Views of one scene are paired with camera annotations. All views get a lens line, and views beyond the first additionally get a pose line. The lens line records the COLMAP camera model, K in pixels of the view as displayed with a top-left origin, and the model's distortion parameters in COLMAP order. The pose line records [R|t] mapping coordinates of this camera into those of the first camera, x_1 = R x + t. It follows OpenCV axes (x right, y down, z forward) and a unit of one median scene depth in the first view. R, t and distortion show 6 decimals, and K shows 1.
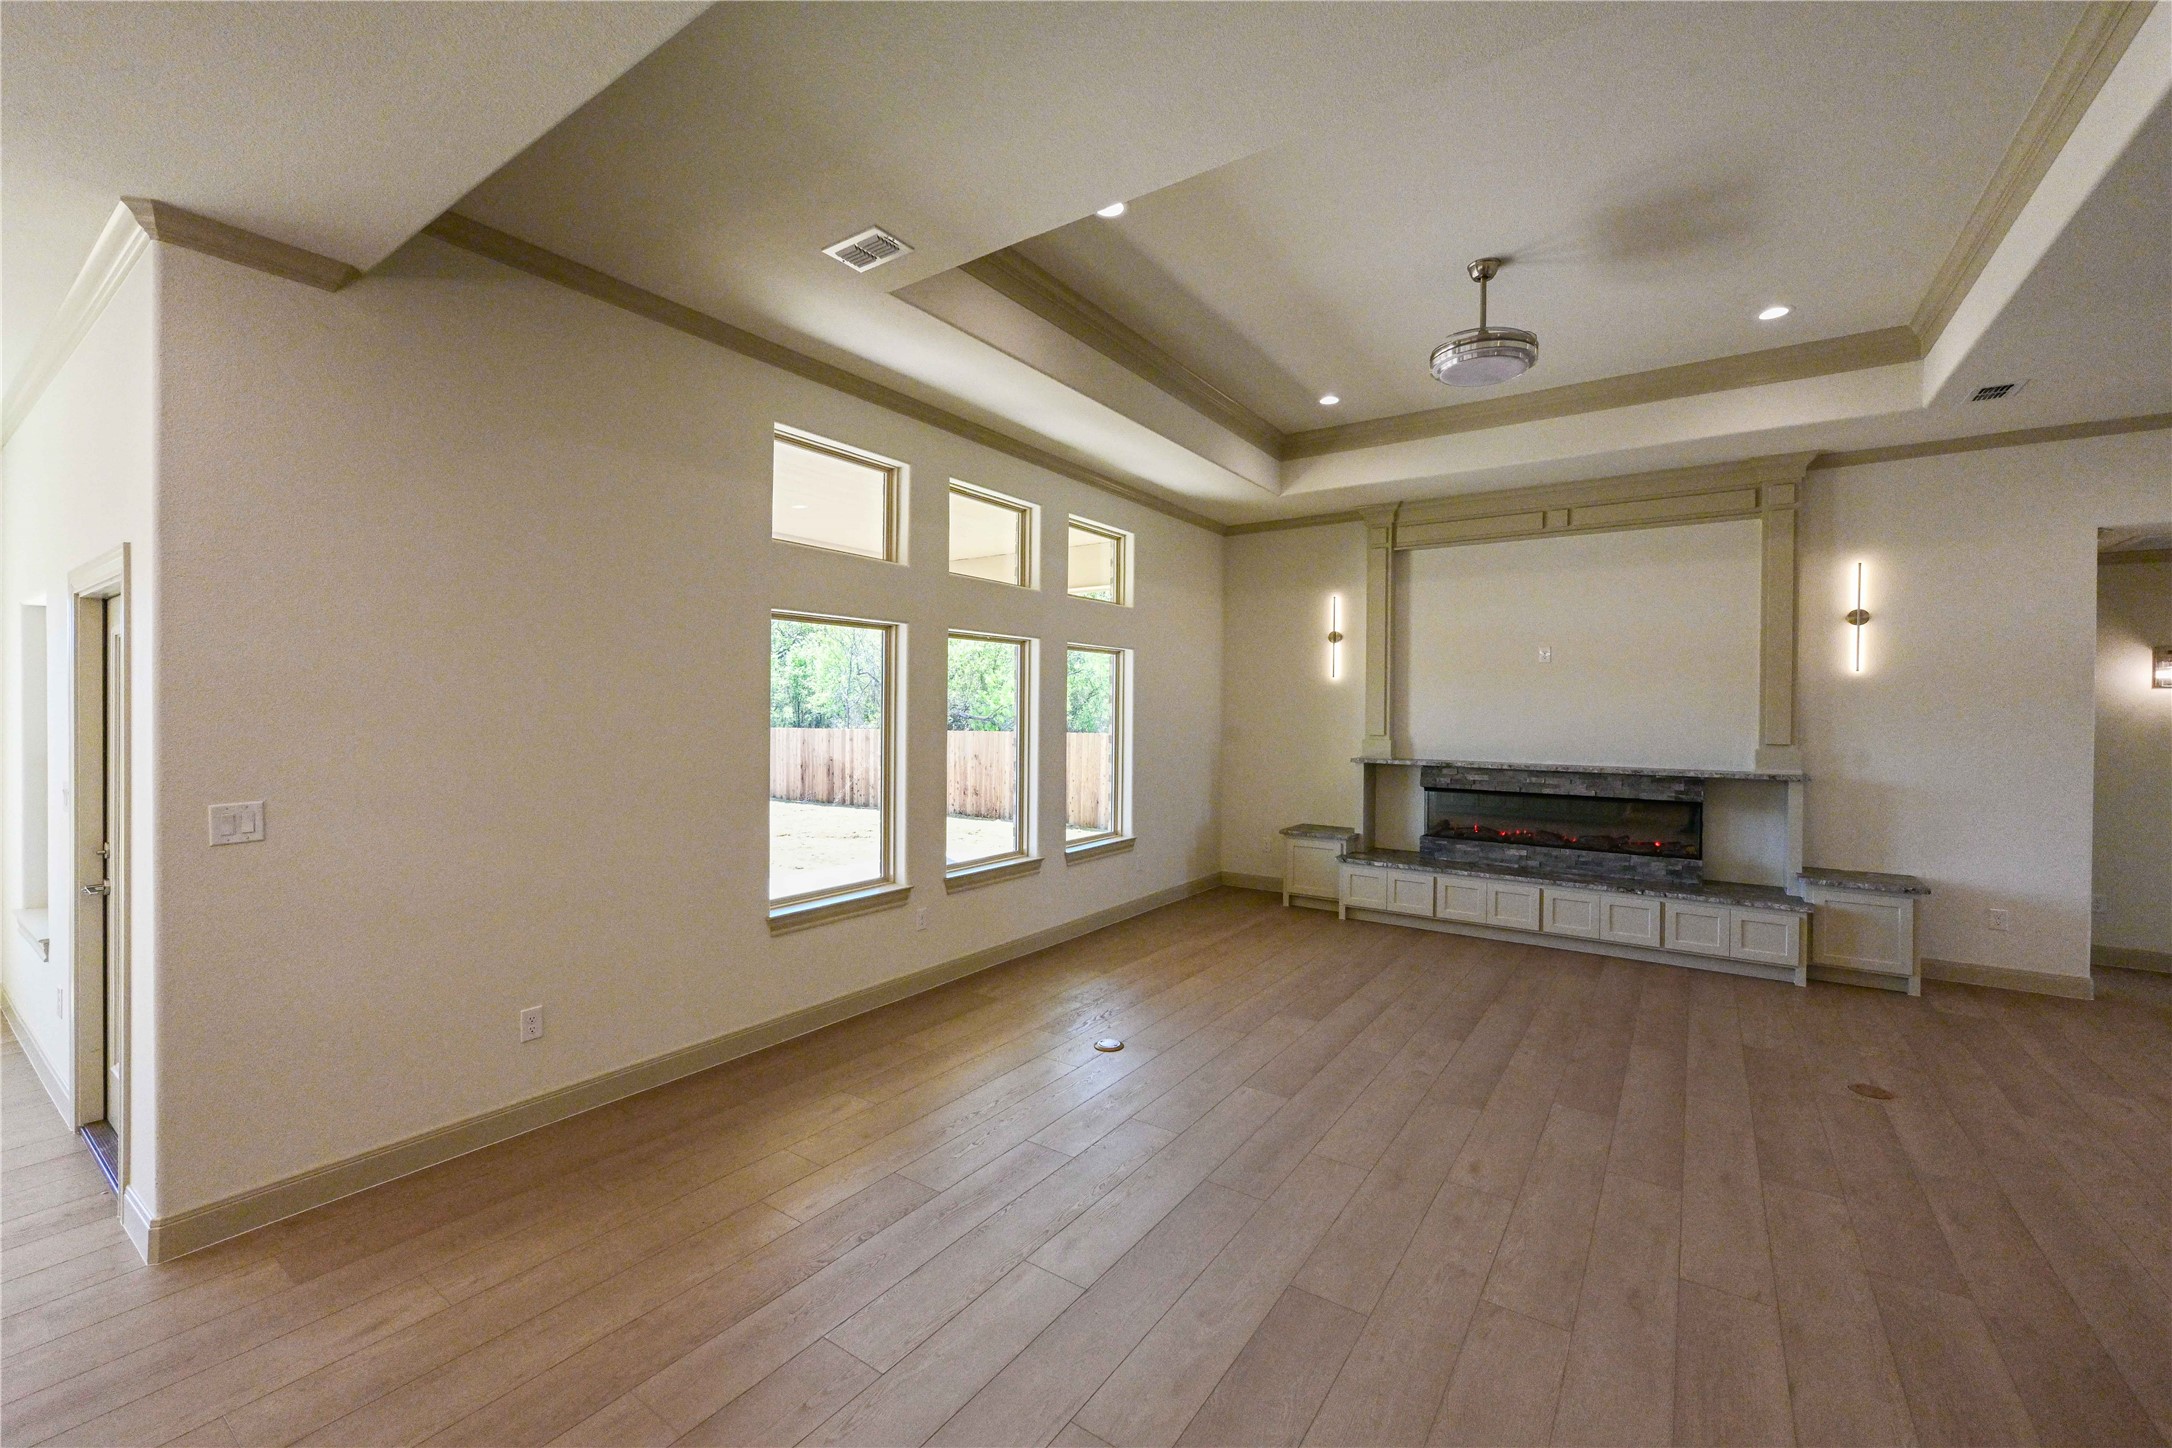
lens RADIAL K [[896.2, 0, 1074.5], [0, 896.2, 712.5], [0, 0, 1]] dist [0.007930, -0.001461]
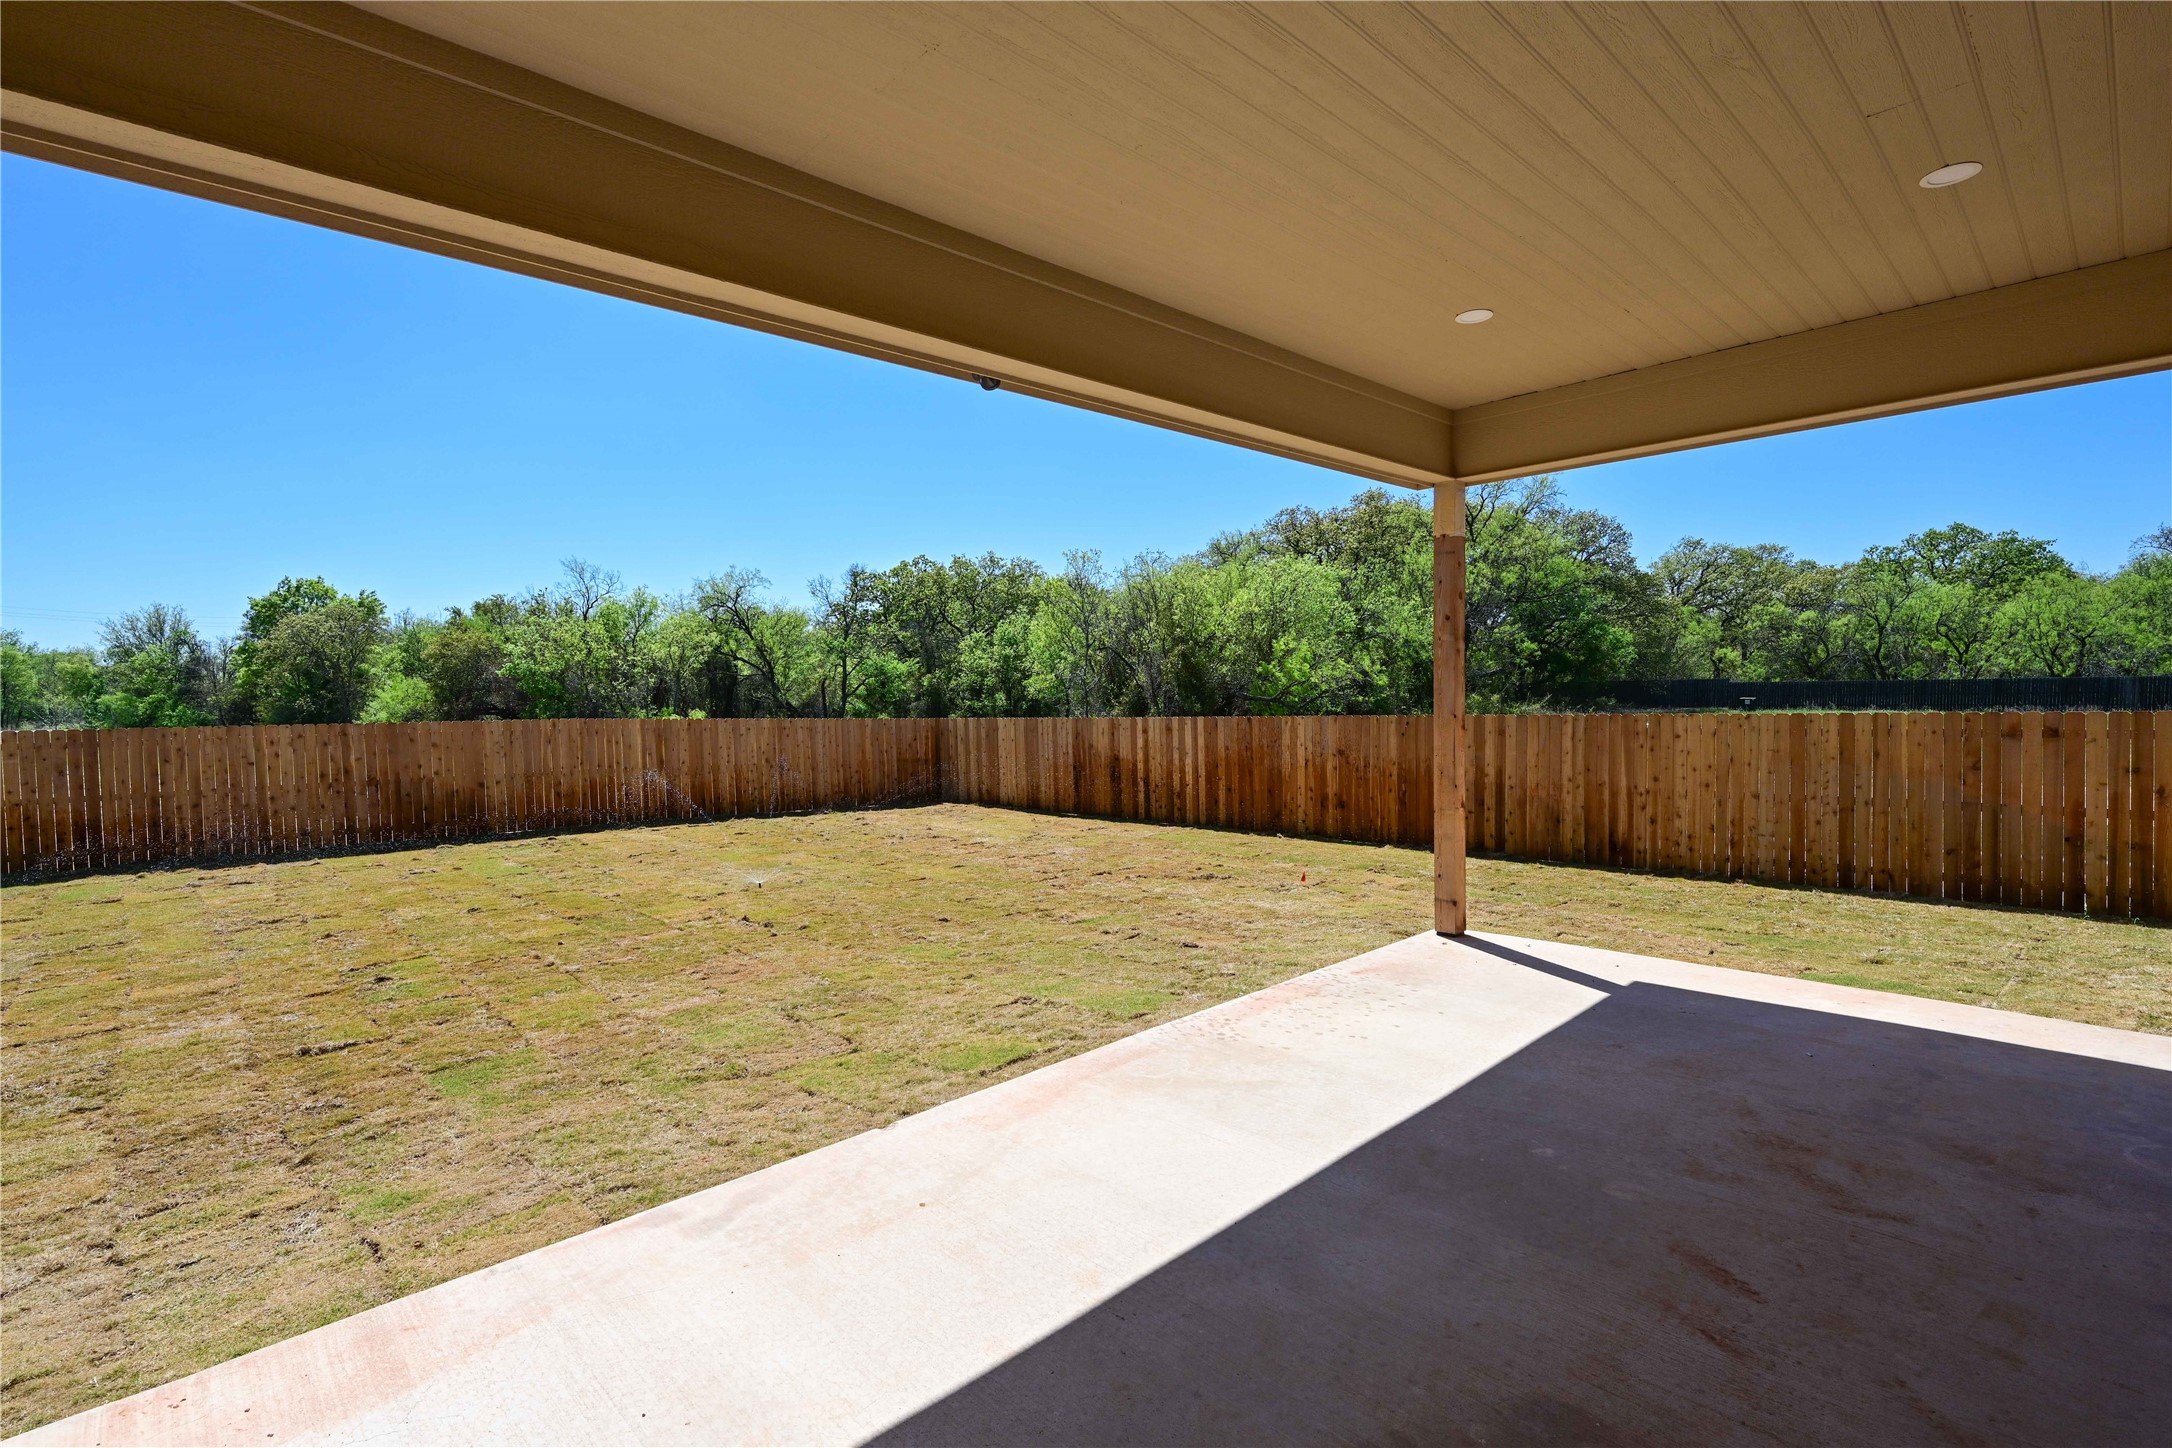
lens RADIAL K [[1041.2, 0, 1069.5], [0, 1041.2, 725.8], [0, 0, 1]] dist [0.004011, 0.000086]
pose [[0.978783, -0.020989, -0.203820, -0.134897], [0.027135, 0.999256, 0.027407, 0.000715], [0.203093, -0.032356, 0.978625, 0.148489]]
